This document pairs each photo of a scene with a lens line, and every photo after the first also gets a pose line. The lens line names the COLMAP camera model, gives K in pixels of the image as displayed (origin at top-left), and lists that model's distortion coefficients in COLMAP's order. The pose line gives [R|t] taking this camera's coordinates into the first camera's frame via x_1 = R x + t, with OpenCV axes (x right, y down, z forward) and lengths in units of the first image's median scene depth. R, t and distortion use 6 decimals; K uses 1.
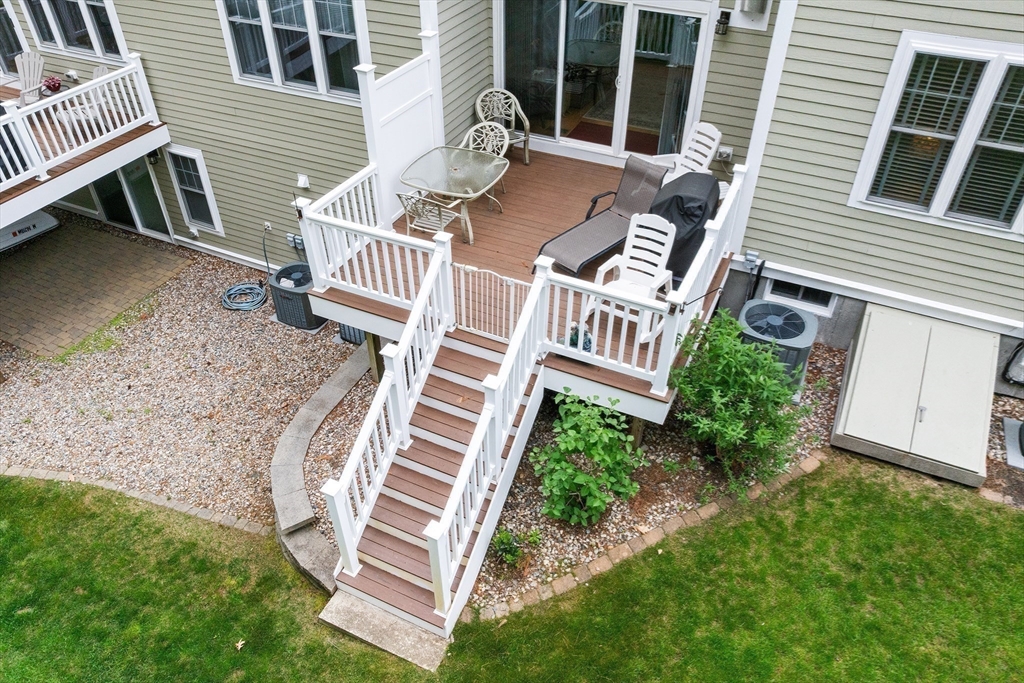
lens RADIAL K [[723.9, 0, 513.9], [0, 723.9, 335.4], [0, 0, 1]] dist [-0.032004, -0.006511]
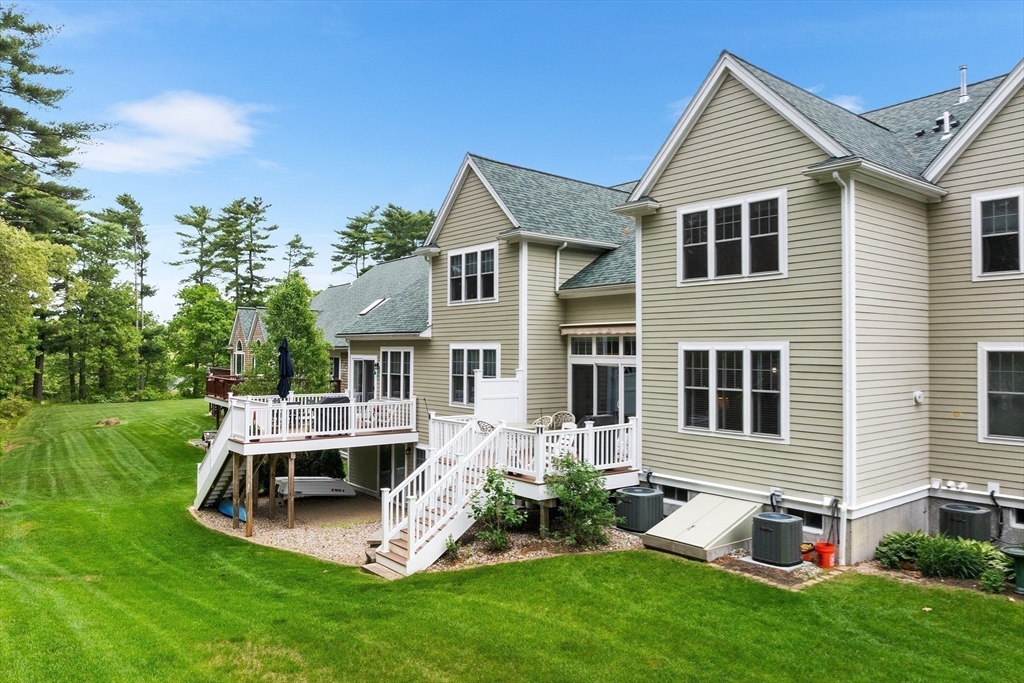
lens RADIAL K [[723.9, 0, 513.9], [0, 723.9, 335.4], [0, 0, 1]] dist [-0.032004, -0.006511]
pose [[0.894668, -0.007539, -0.446668, 0.739661], [-0.286077, 0.758282, -0.585806, 0.688880], [0.343117, 0.651883, 0.676254, -0.479766]]
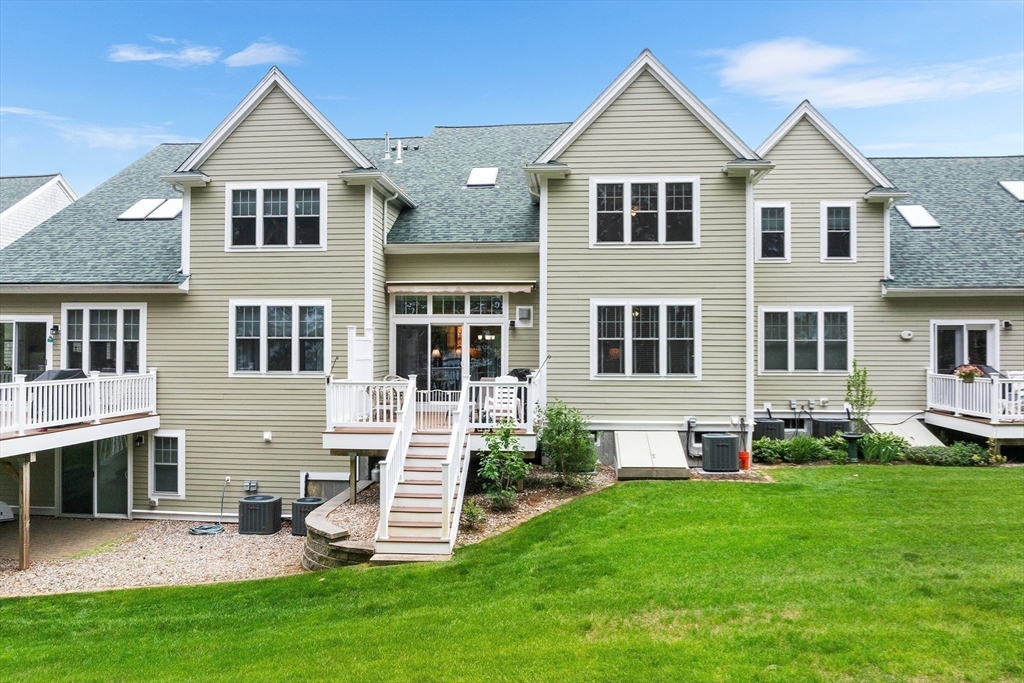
lens RADIAL K [[723.9, 0, 513.9], [0, 723.9, 335.4], [0, 0, 1]] dist [-0.032004, -0.006511]
pose [[0.937976, 0.005364, 0.346660, -0.378454], [0.219530, 0.764709, -0.605828, 0.755005], [-0.268344, 0.644354, 0.716100, -0.424251]]
